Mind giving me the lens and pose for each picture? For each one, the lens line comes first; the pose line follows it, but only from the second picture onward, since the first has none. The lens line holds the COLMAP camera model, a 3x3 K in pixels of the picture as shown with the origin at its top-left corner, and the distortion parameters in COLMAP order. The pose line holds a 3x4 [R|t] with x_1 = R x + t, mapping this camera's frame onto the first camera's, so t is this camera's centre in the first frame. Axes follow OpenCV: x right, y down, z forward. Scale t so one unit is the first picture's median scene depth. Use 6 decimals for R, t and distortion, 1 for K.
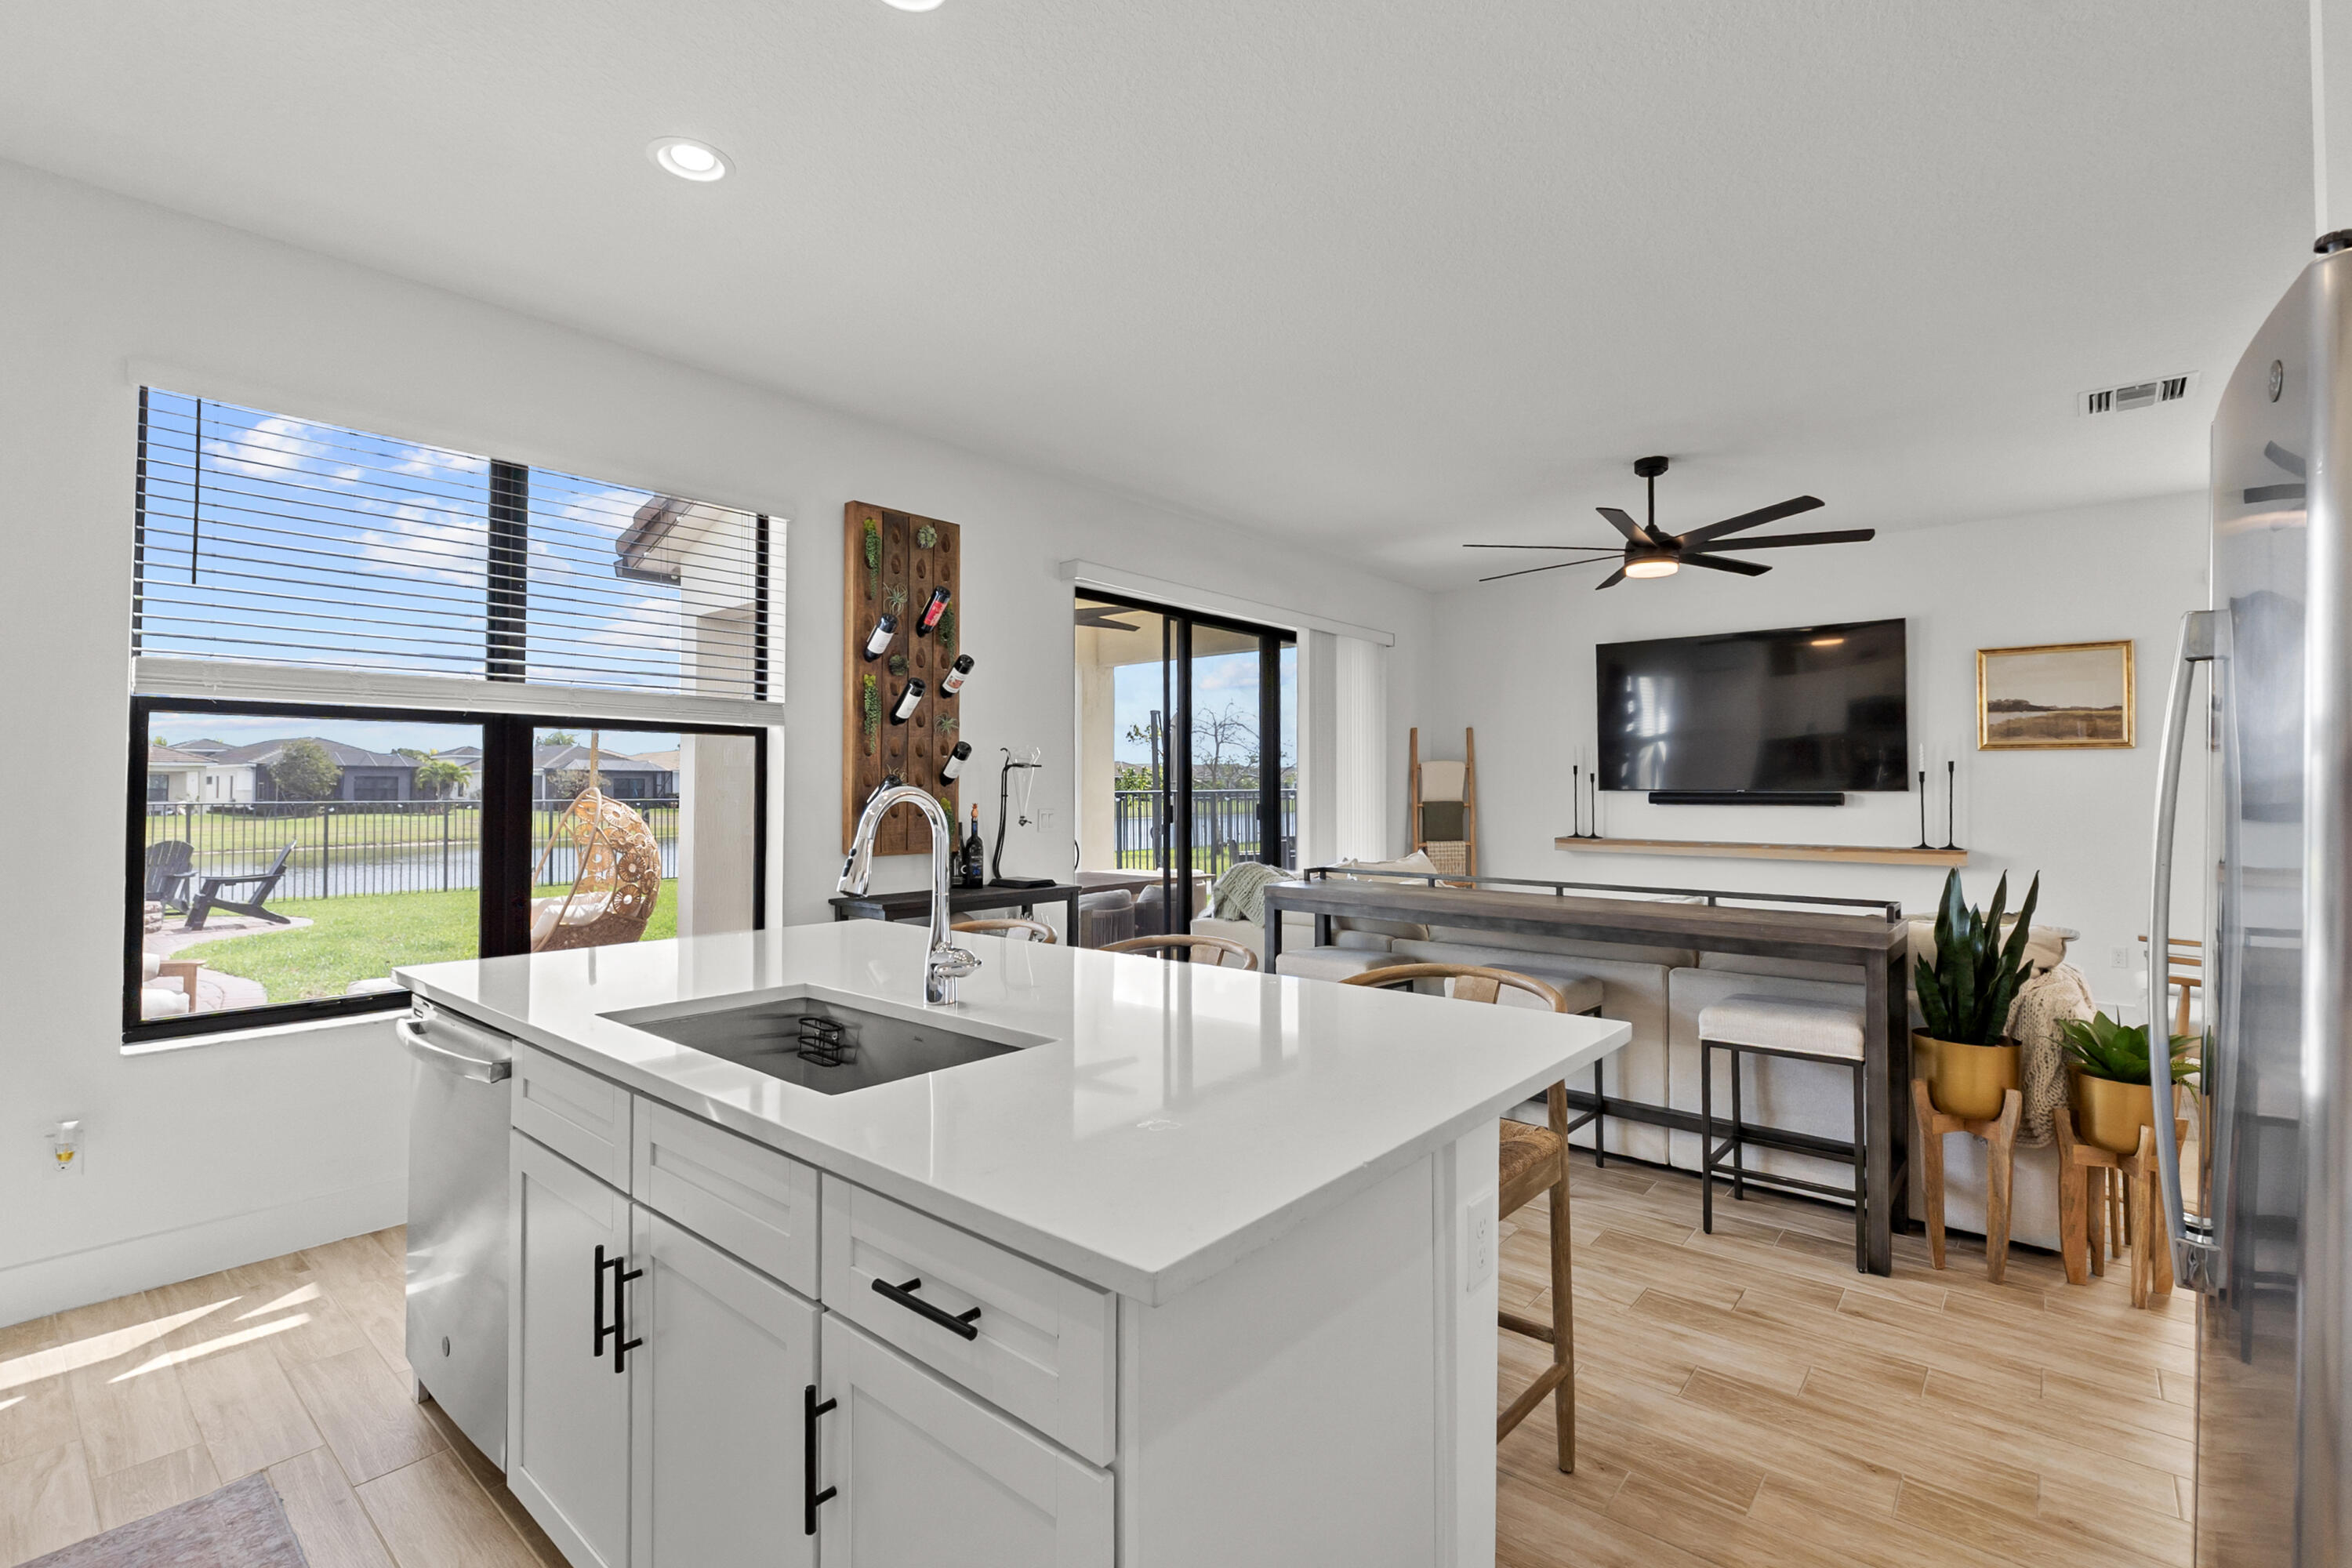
lens RADIAL K [[1066.5, 0, 1181.9], [0, 1066.5, 788.2], [0, 0, 1]] dist [-0.001977, -0.001615]
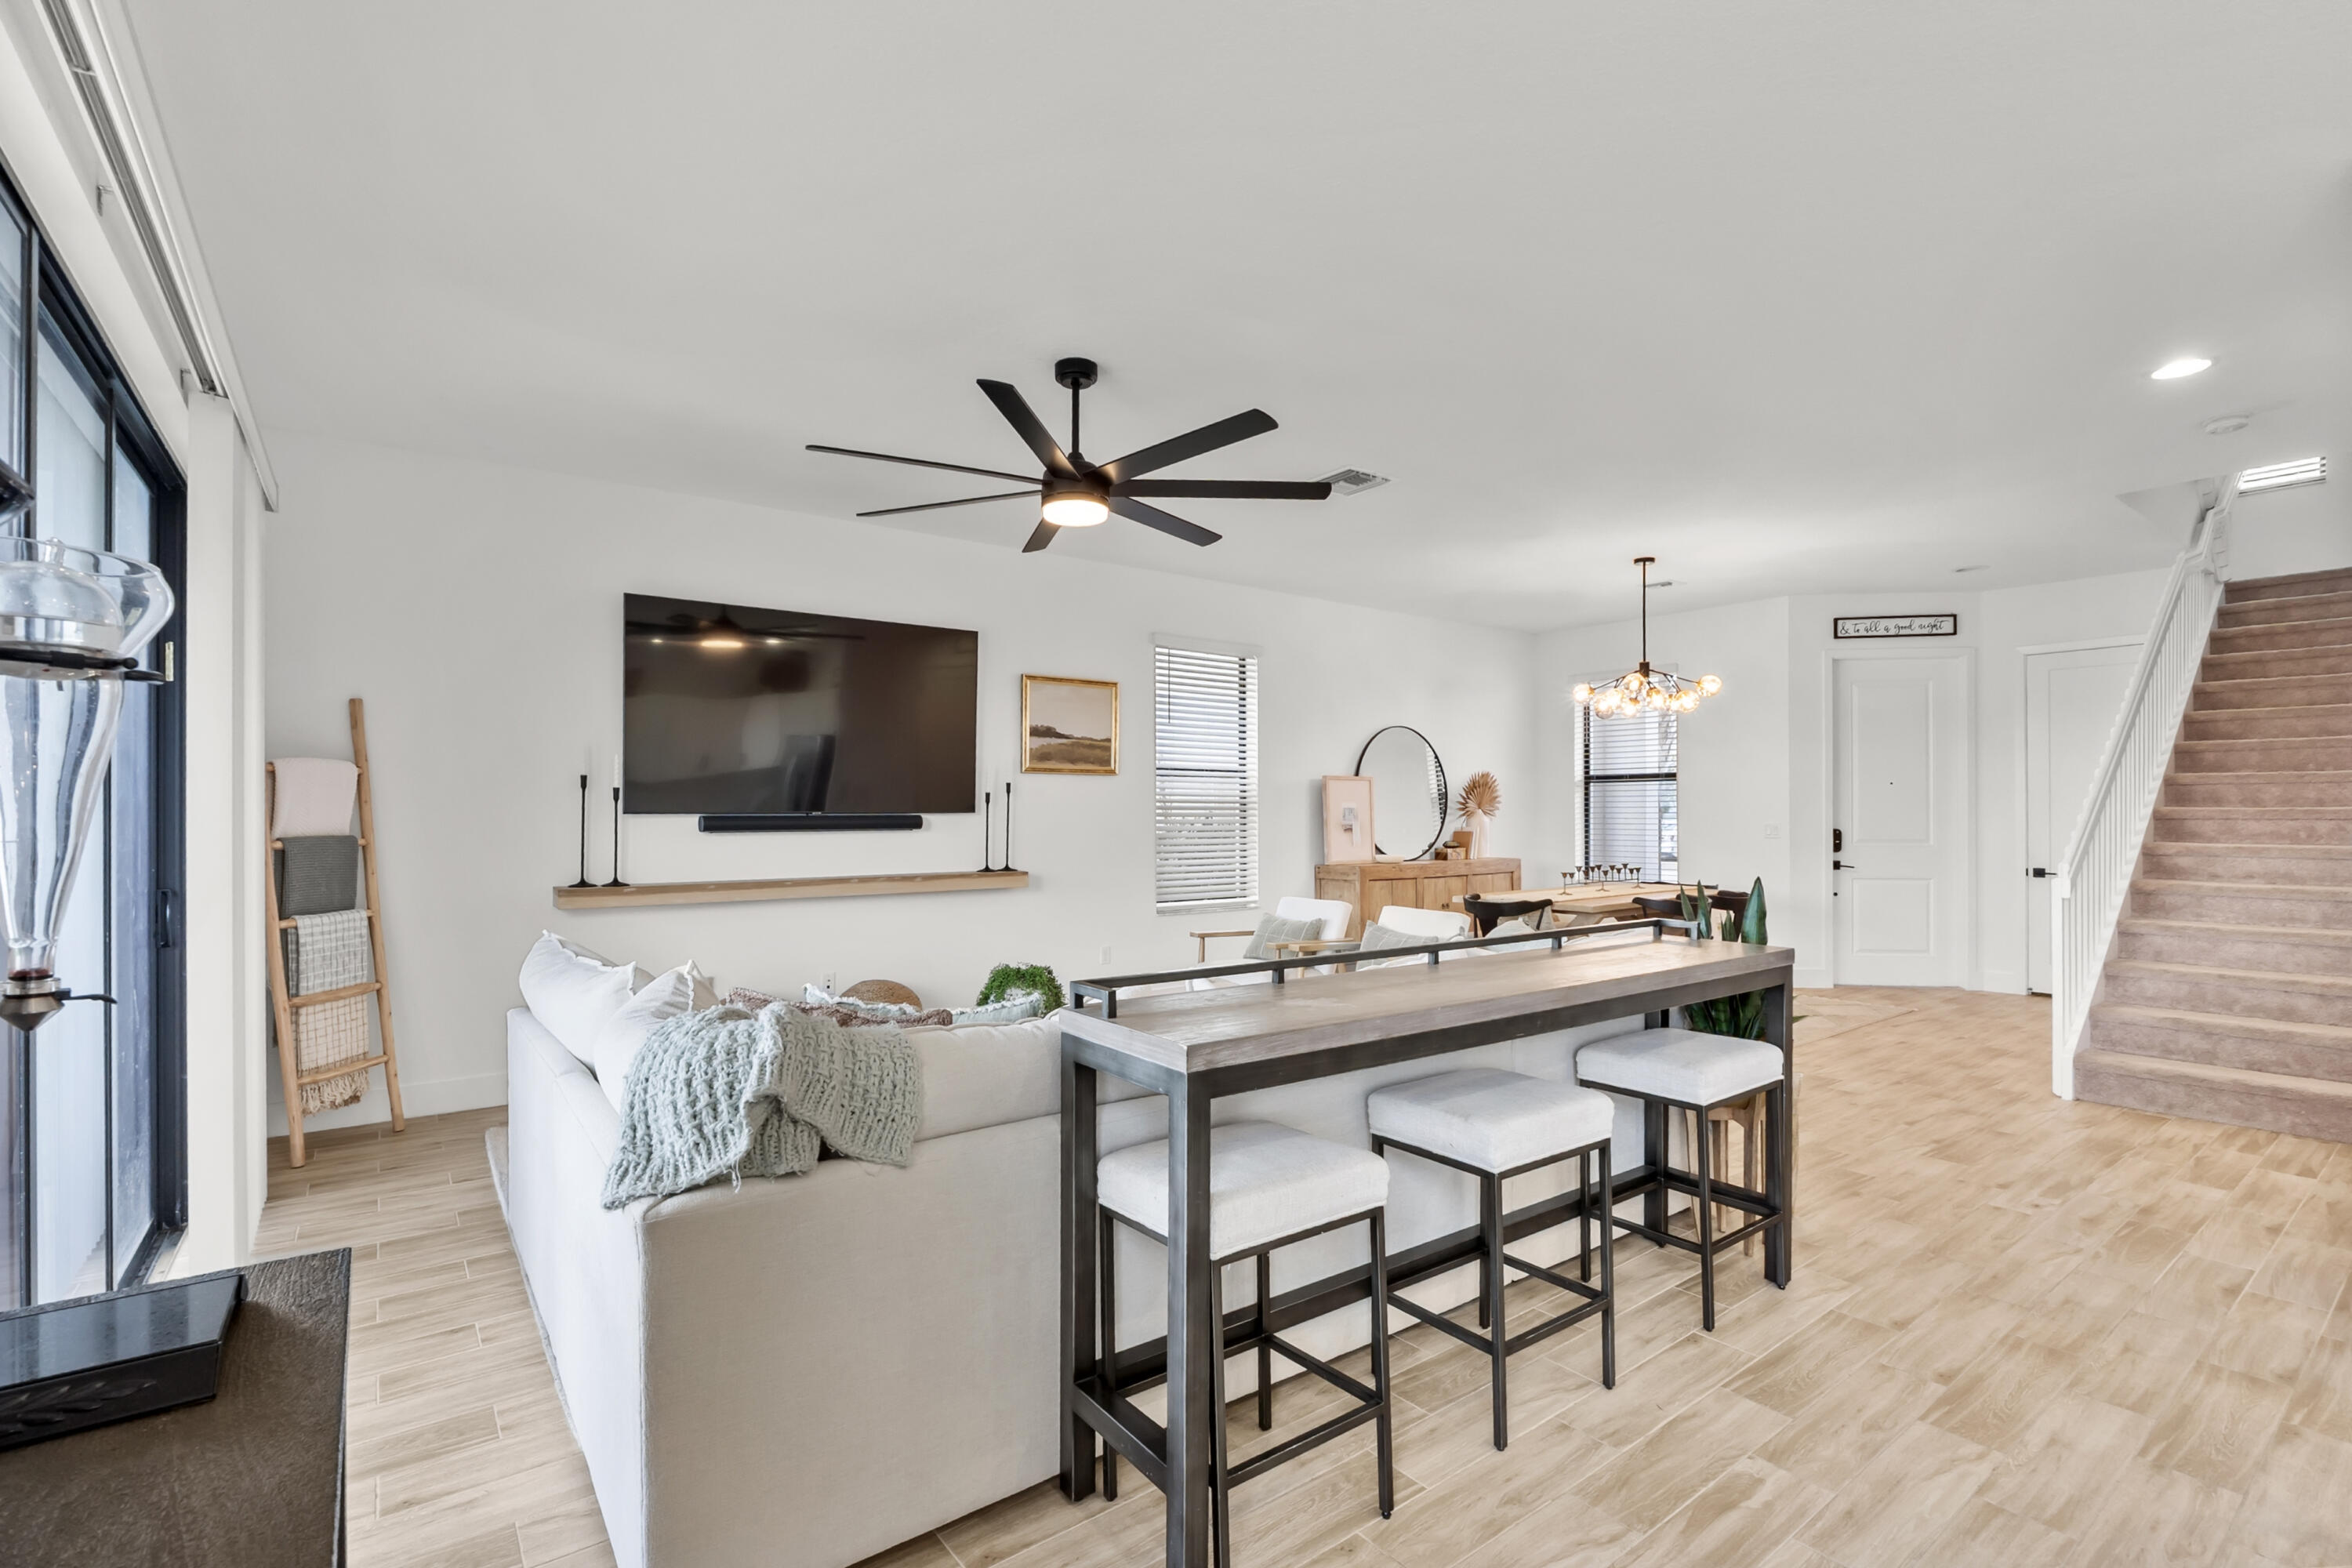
lens RADIAL K [[1066.5, 0, 1185.2], [0, 1066.5, 812.1], [0, 0, 1]] dist [-0.001977, -0.001615]
pose [[0.211021, -0.000465, 0.977481, -0.230541], [0.000253, 1.000000, 0.000421, 0.001770], [-0.977482, 0.000159, 0.211021, 0.667953]]
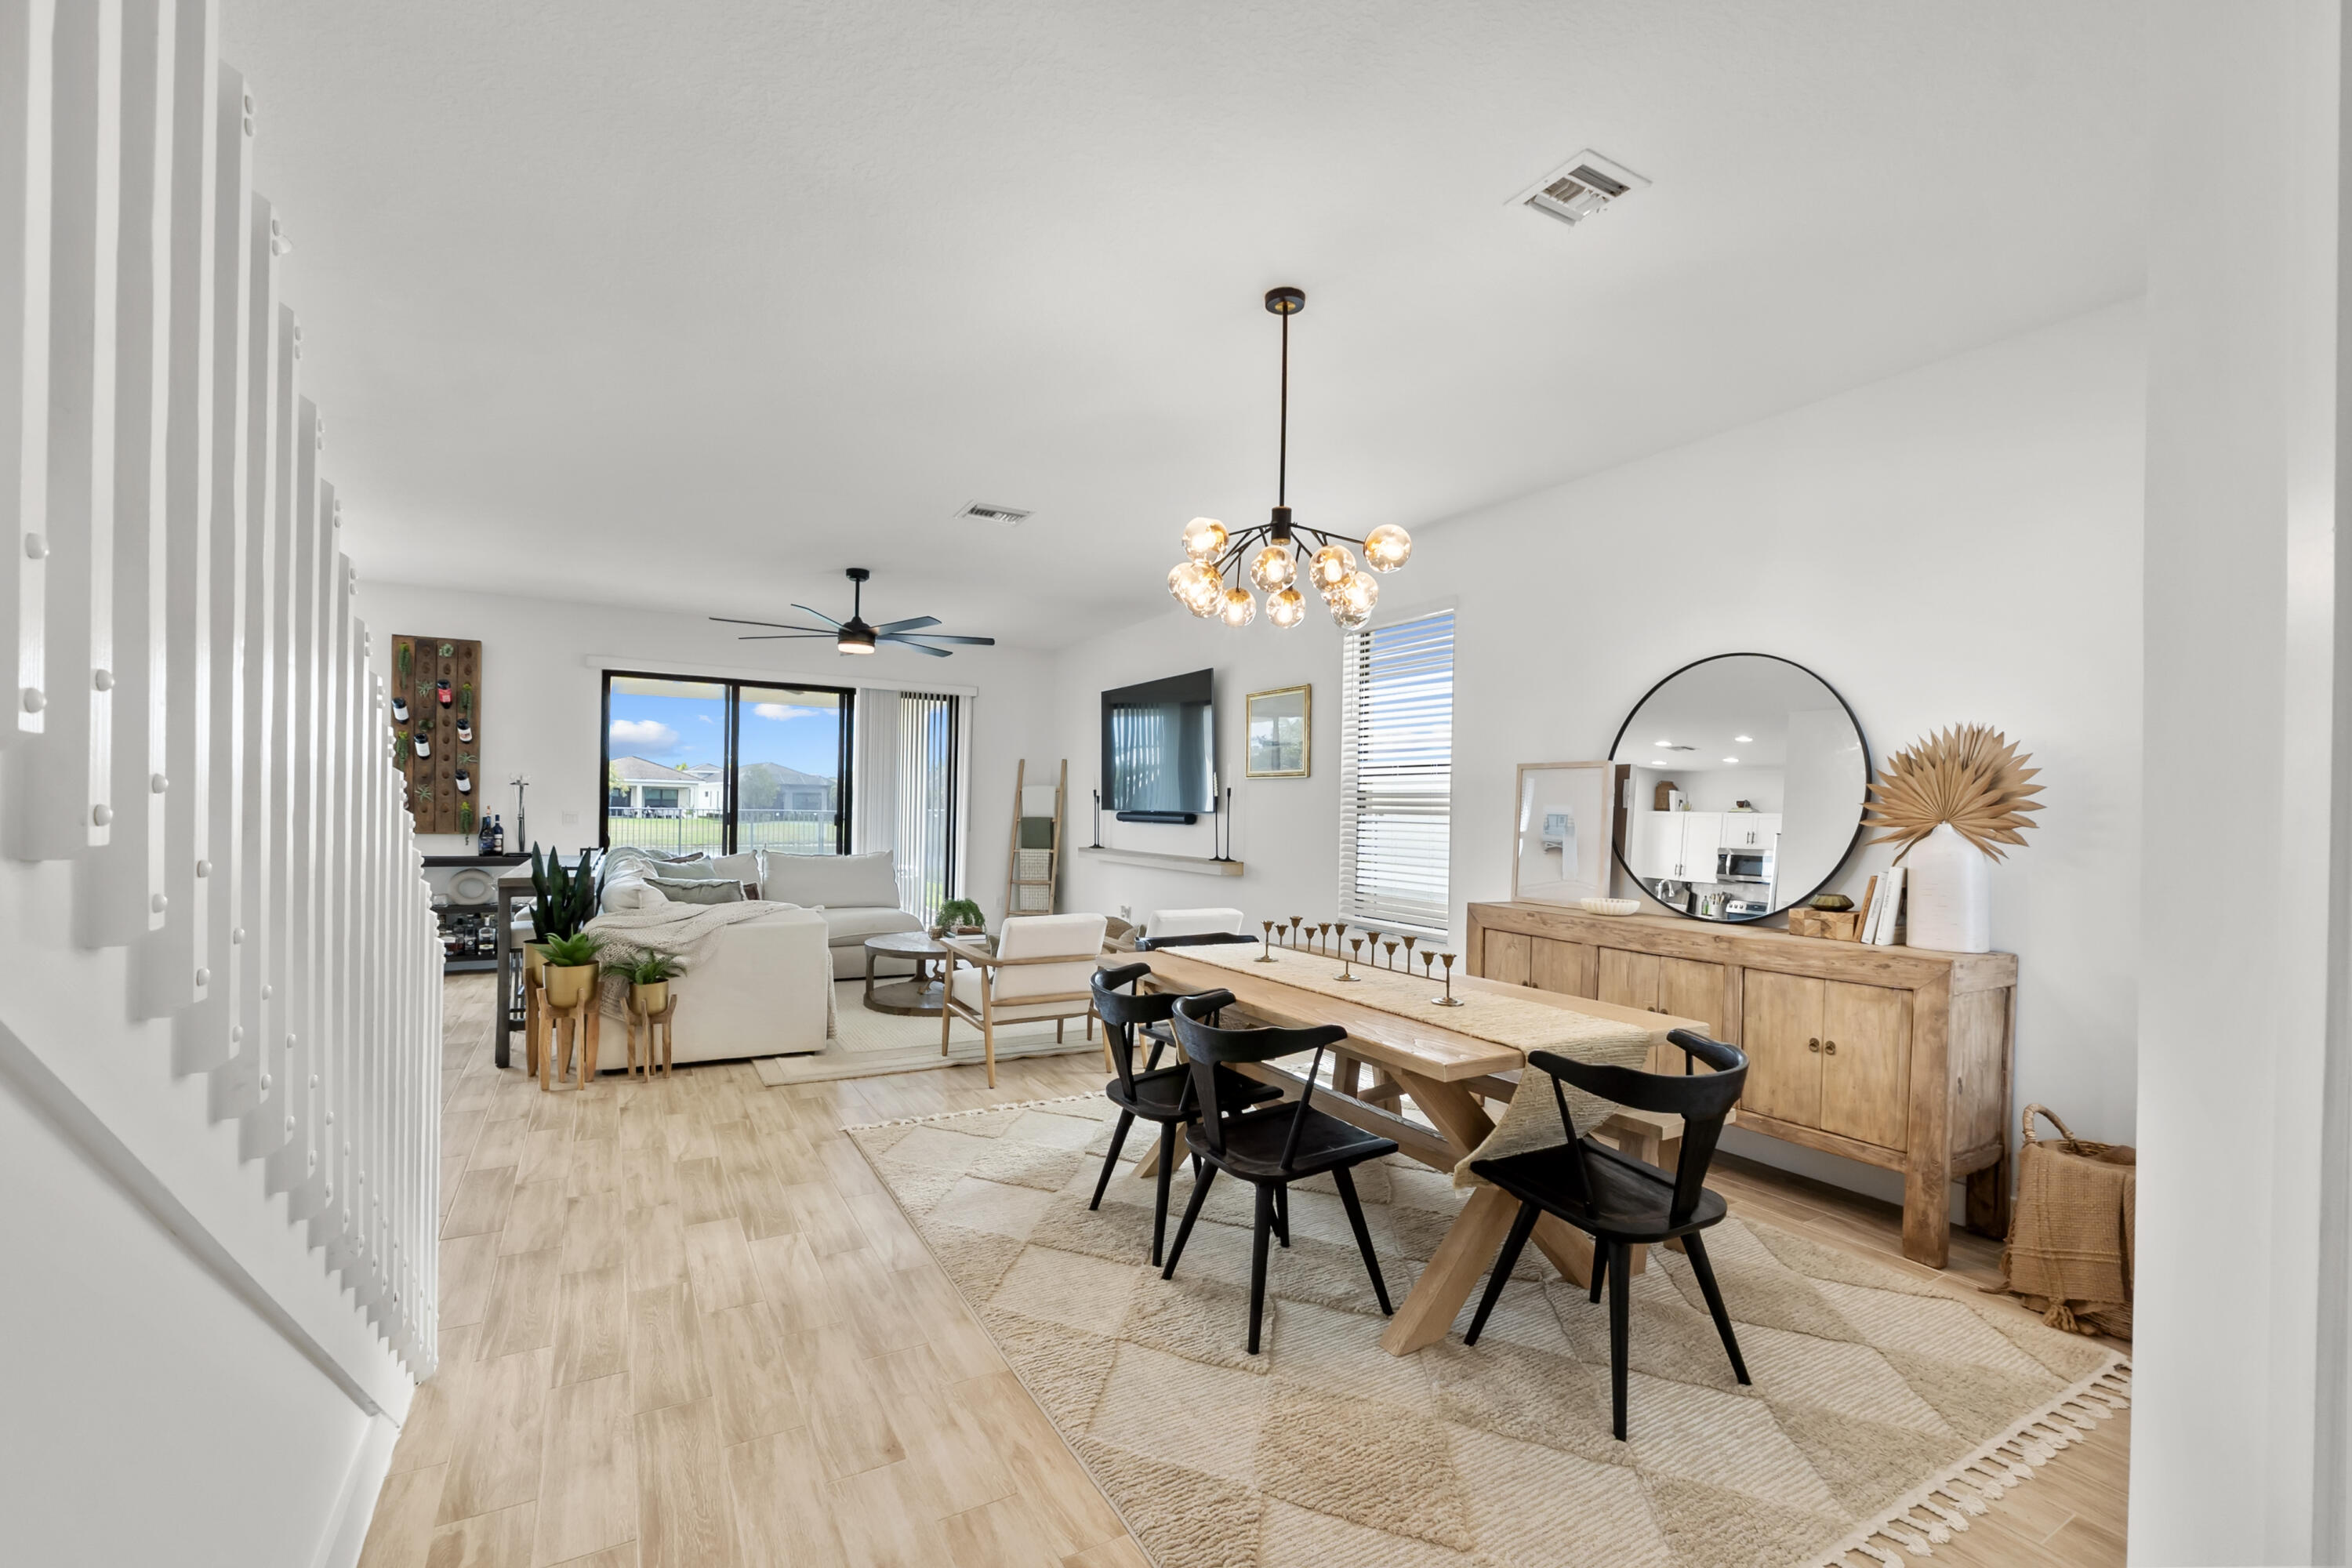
lens RADIAL K [[1066.5, 0, 1198.4], [0, 1066.5, 799.3], [0, 0, 1]] dist [-0.001977, -0.001615]
pose [[0.931477, 0.013930, -0.363534, 1.194379], [-0.018284, 0.999796, -0.008540, -0.001629], [0.363341, 0.014601, 0.931542, -0.126724]]
